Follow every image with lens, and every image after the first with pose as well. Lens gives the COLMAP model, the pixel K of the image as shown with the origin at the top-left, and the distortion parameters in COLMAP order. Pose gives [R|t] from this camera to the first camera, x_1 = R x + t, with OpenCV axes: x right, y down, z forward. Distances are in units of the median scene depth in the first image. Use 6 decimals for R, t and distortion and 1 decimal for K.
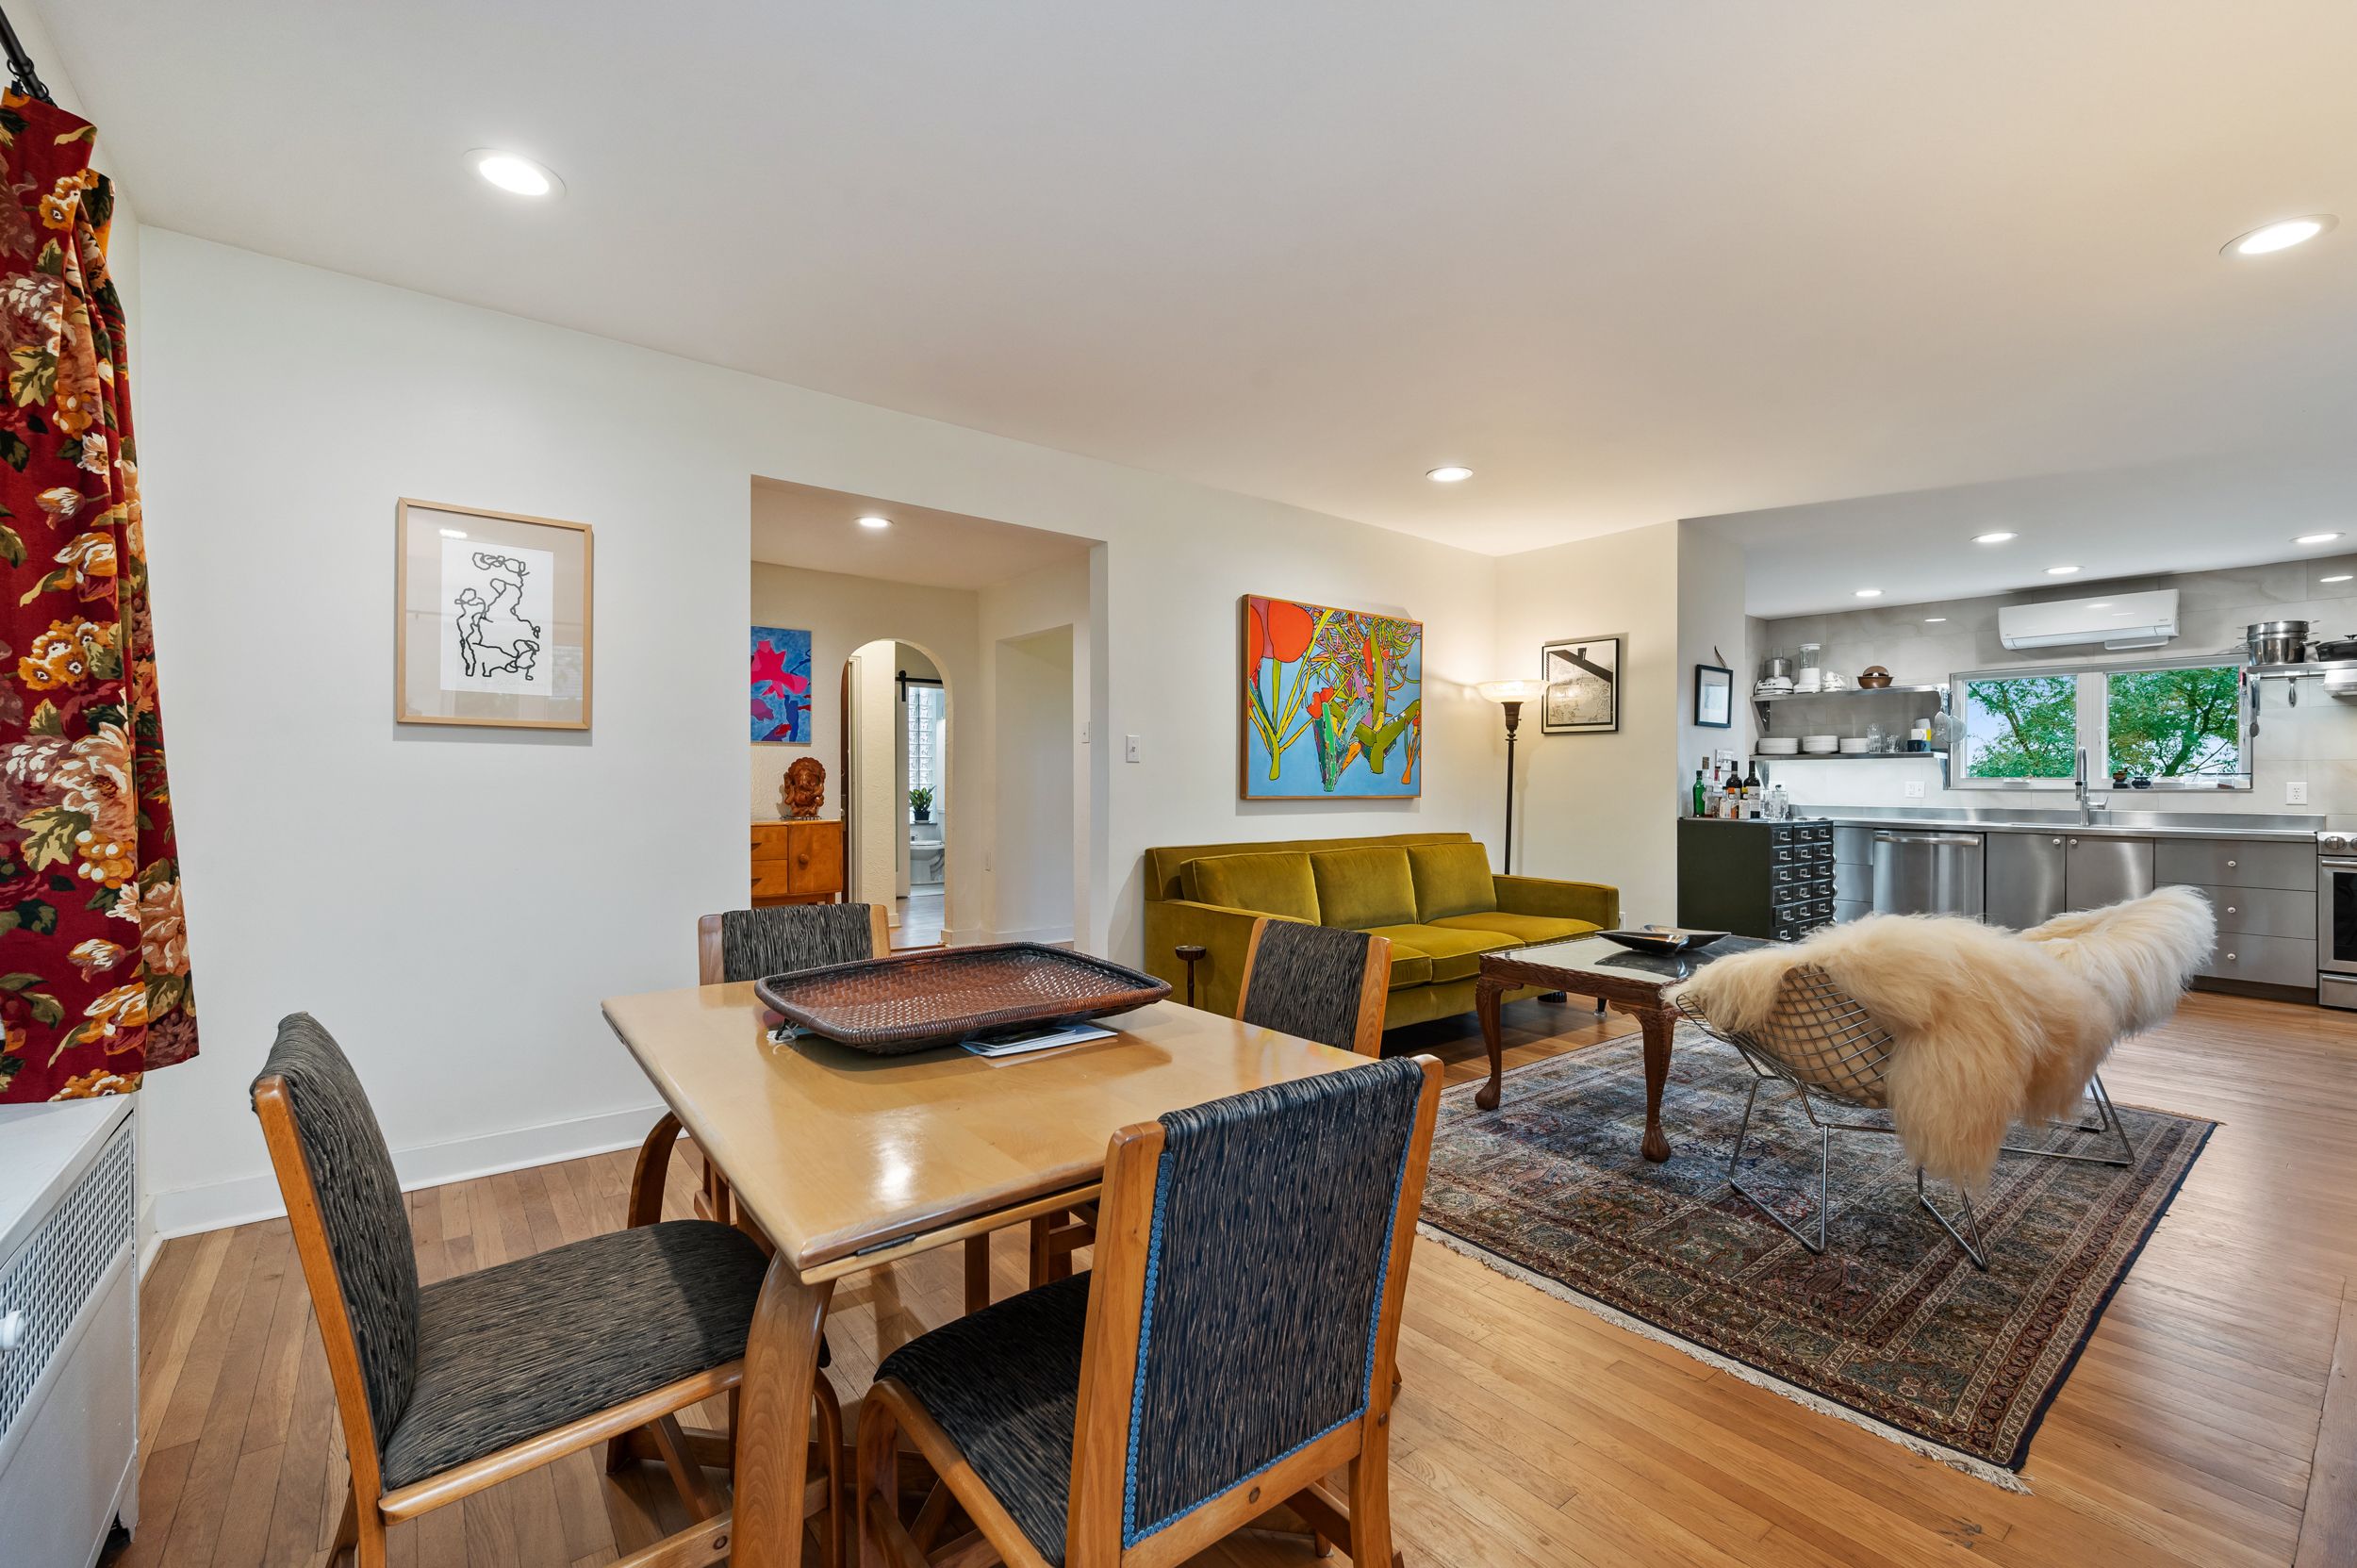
lens RADIAL K [[988.0, 0, 1184.2], [0, 988.0, 779.8], [0, 0, 1]] dist [0.003313, 0.000770]
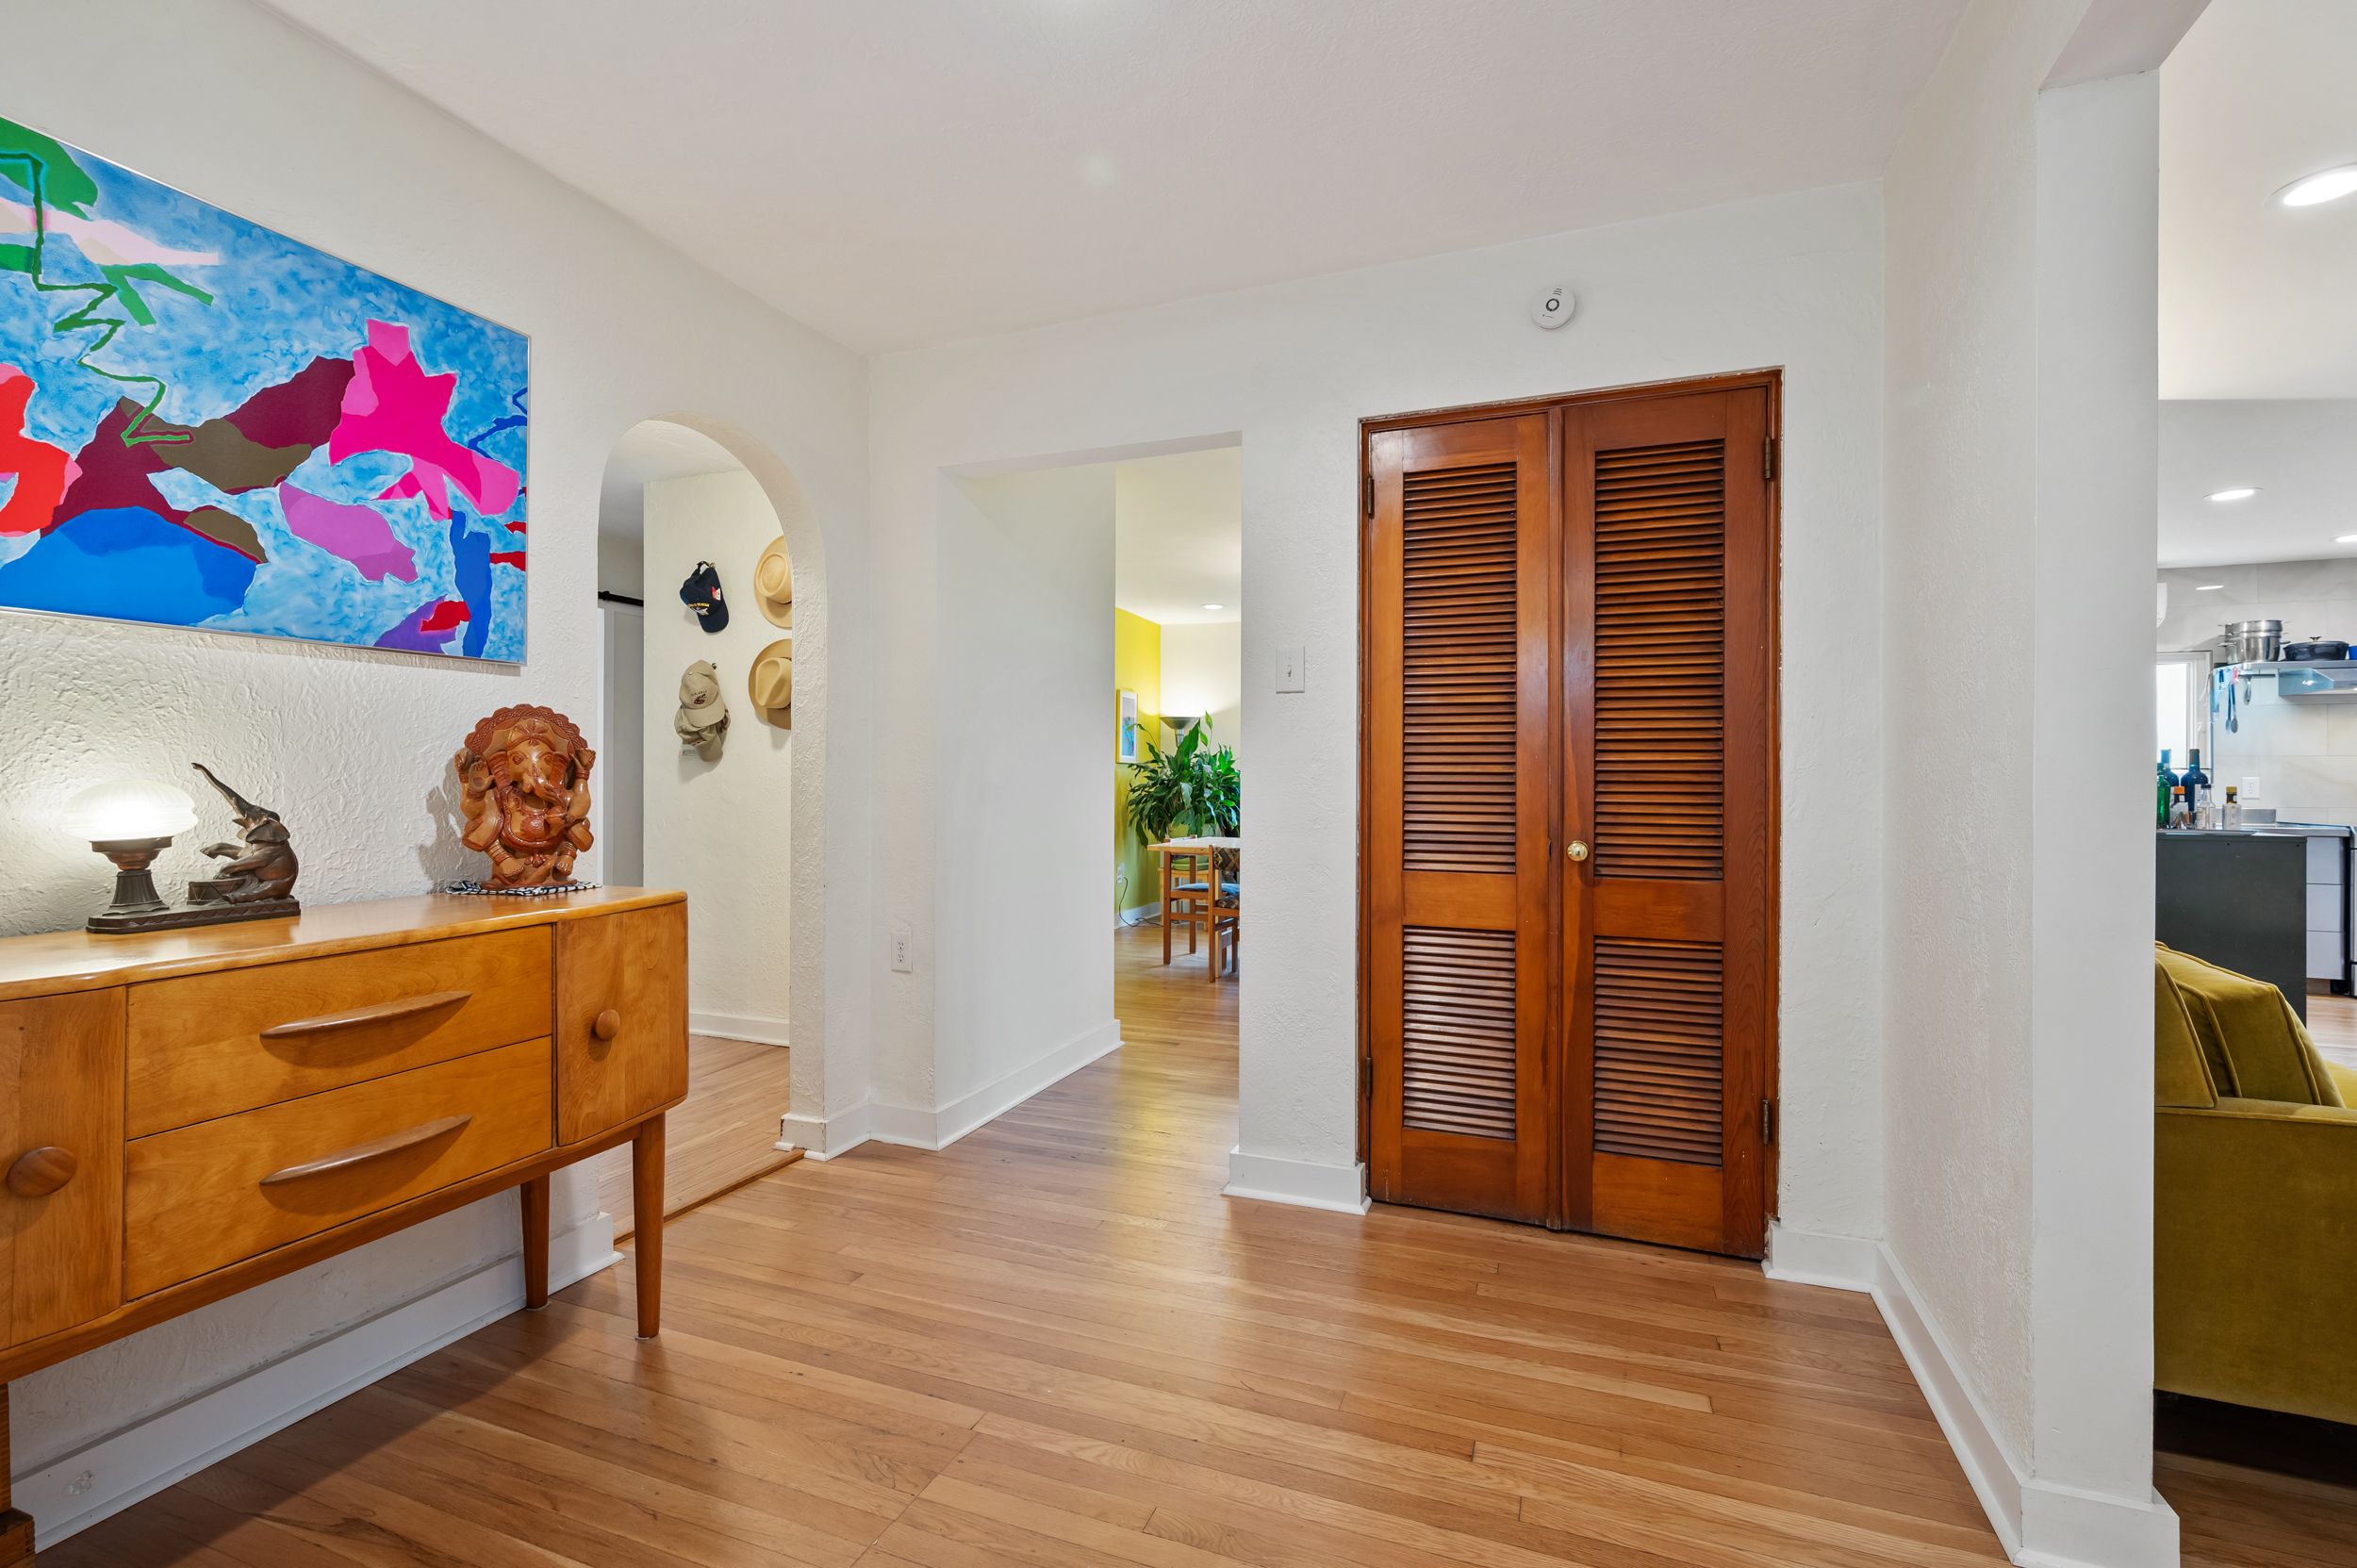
lens RADIAL K [[1055.4, 0, 1192.2], [0, 1055.4, 775.8], [0, 0, 1]] dist [-0.000624, 0.000211]
pose [[0.858372, -0.000256, 0.513028, -0.411408], [-0.002042, 0.999990, 0.003916, -0.000966], [-0.513024, -0.004409, 0.858363, 0.638760]]
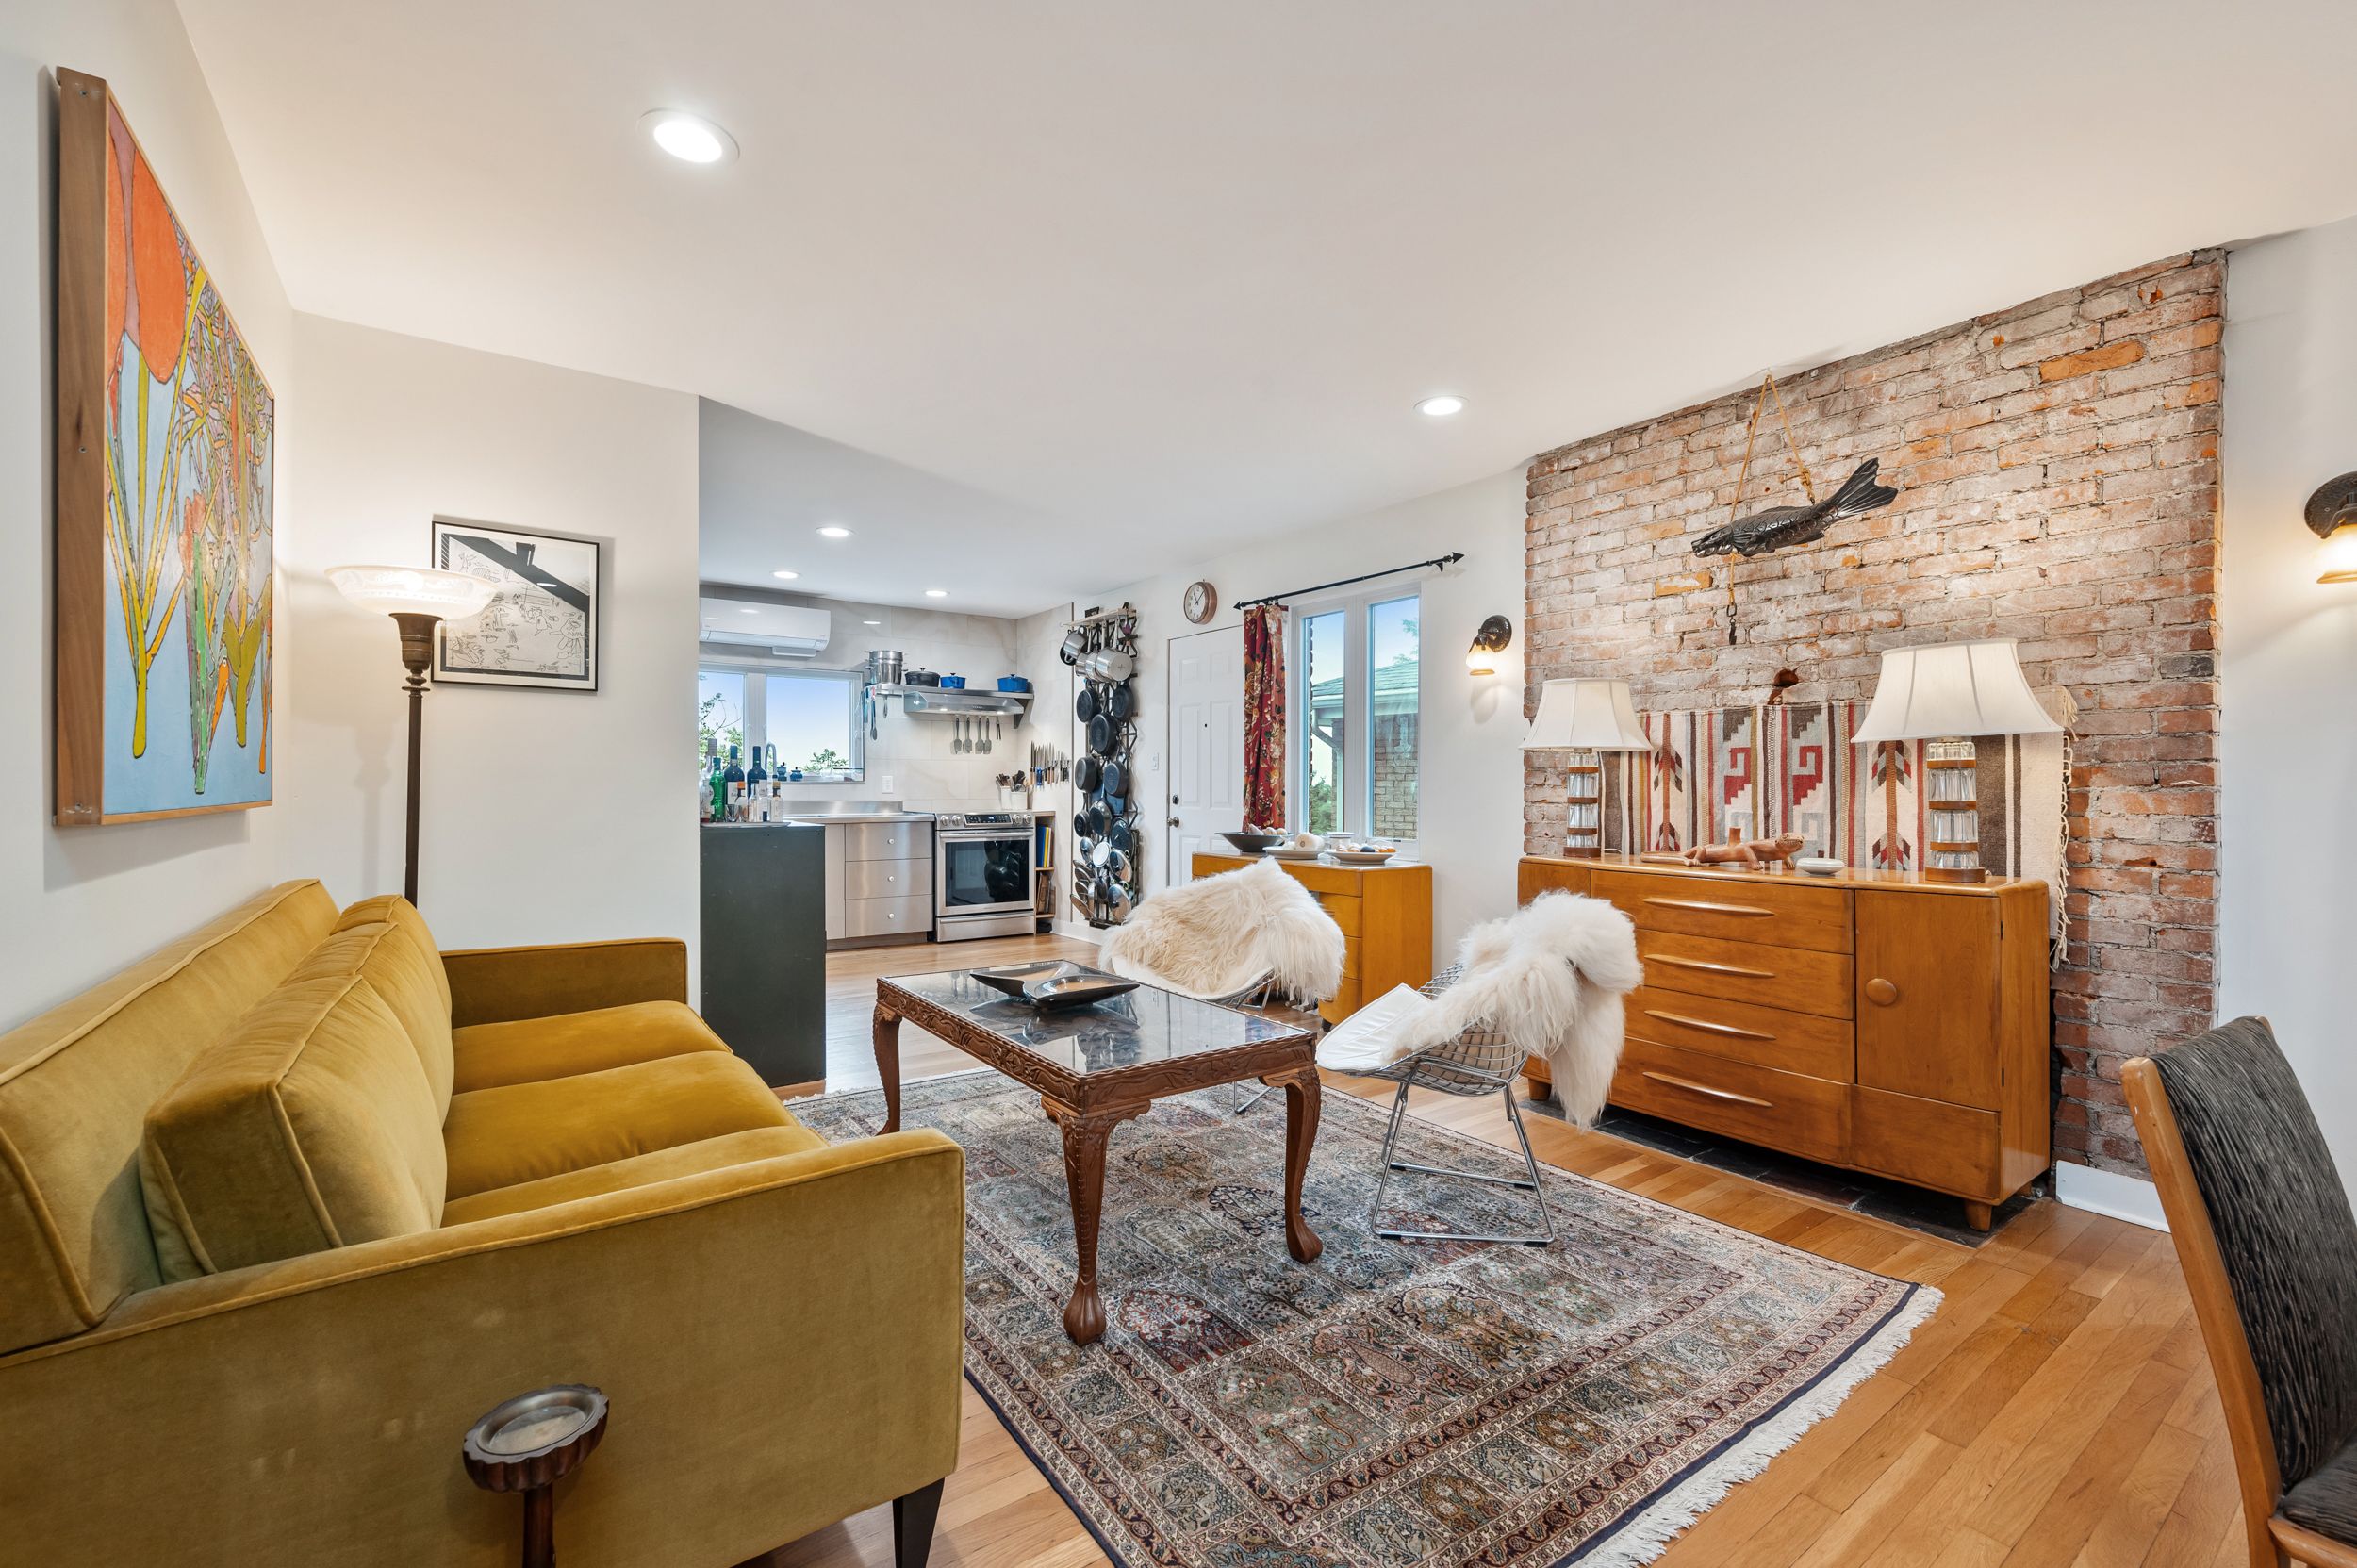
lens RADIAL K [[988.0, 0, 1178.0], [0, 988.0, 792.2], [0, 0, 1]] dist [0.003313, 0.000770]
pose [[0.053643, -0.013660, 0.998467, -0.160492], [-0.003900, 0.999896, 0.013889, 0.004307], [-0.998553, -0.004639, 0.053584, 0.566004]]
